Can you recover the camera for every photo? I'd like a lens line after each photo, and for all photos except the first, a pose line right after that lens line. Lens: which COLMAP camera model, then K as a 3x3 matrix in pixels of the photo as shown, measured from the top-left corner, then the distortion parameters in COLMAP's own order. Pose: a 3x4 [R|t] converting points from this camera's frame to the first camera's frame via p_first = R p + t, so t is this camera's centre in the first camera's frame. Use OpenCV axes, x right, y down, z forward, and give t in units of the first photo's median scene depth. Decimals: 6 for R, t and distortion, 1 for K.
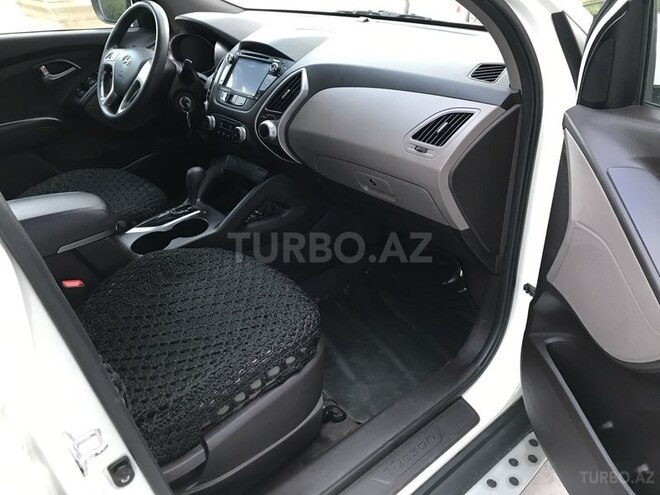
lens RADIAL K [[538.7, 0, 329.4], [0, 538.7, 247.8], [0, 0, 1]] dist [0.024885, -0.026699]
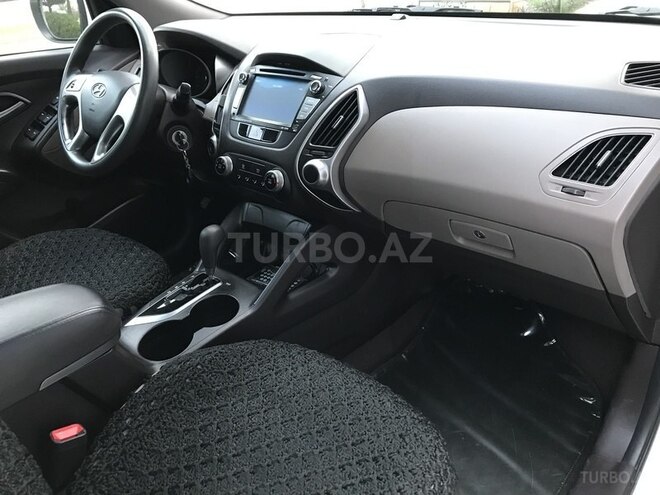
lens RADIAL K [[538.7, 0, 330.9], [0, 538.7, 248.6], [0, 0, 1]] dist [0.024885, -0.026699]
pose [[0.991658, -0.095629, 0.086428, -0.159758], [0.096246, 0.995353, -0.002993, -0.105767], [-0.085740, 0.011286, 0.996254, 0.257510]]
